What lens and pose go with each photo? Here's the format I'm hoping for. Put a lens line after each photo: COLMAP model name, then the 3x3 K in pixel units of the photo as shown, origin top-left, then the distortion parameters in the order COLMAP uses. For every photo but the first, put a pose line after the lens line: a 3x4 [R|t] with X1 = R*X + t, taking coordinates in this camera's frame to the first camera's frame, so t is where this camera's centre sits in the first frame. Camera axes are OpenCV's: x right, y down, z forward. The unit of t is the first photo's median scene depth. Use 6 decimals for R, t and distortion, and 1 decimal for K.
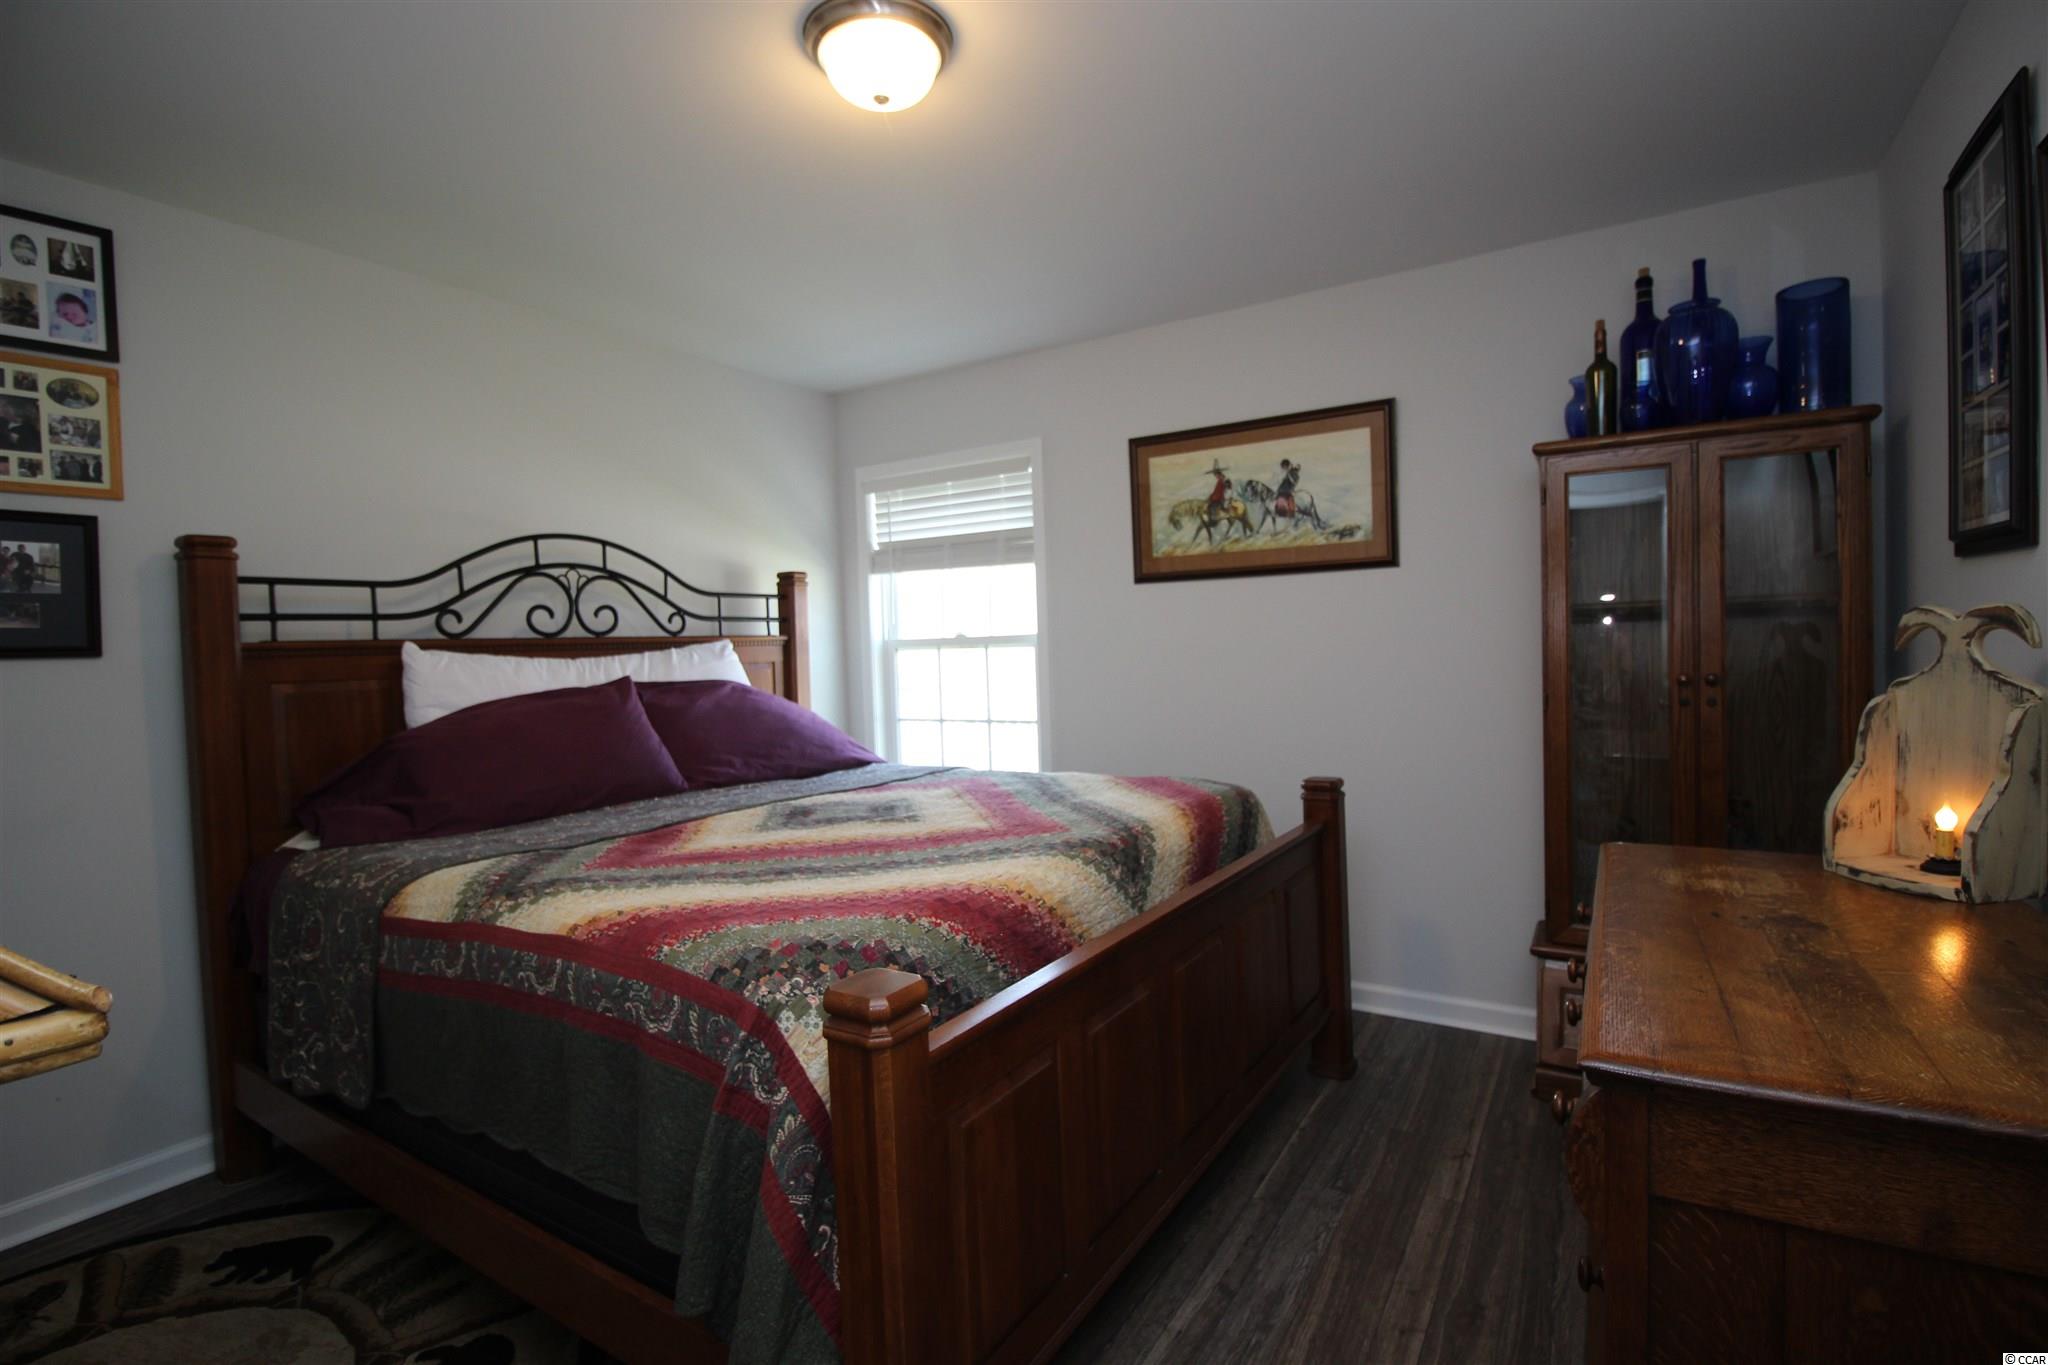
lens RADIAL K [[956.5, 0, 1031.8], [0, 956.5, 683.8], [0, 0, 1]] dist [-0.007596, -0.007710]
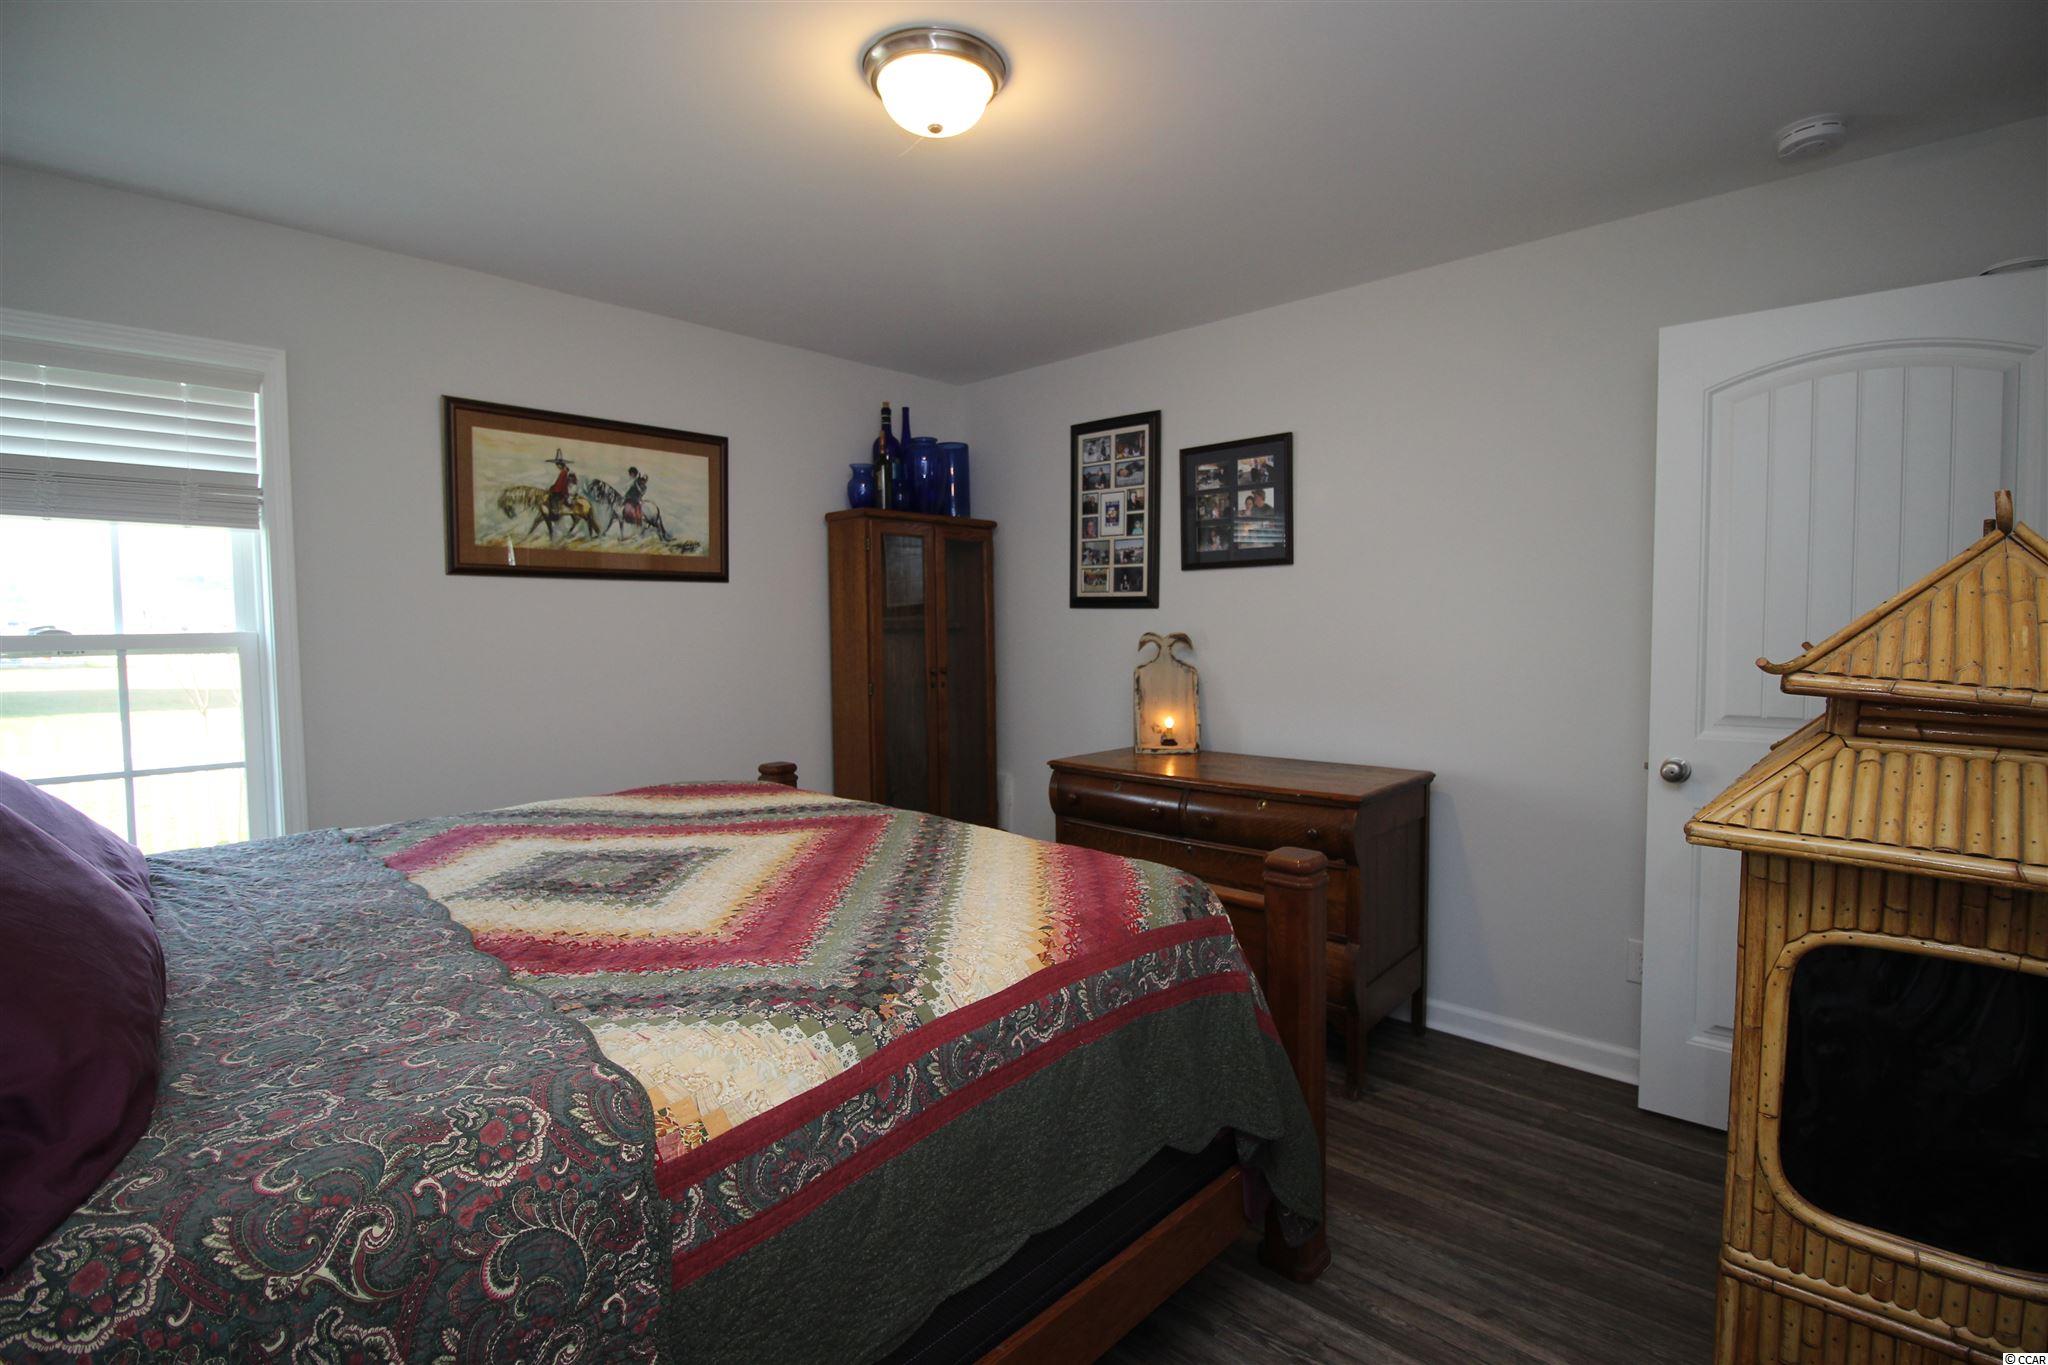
lens RADIAL K [[956.5, 0, 1029.9], [0, 956.5, 677.2], [0, 0, 1]] dist [-0.007596, -0.007710]
pose [[0.188967, -0.026568, 0.981624, -0.650228], [0.040008, 0.999012, 0.019337, -0.013901], [-0.981168, 0.035618, 0.189843, 0.393724]]
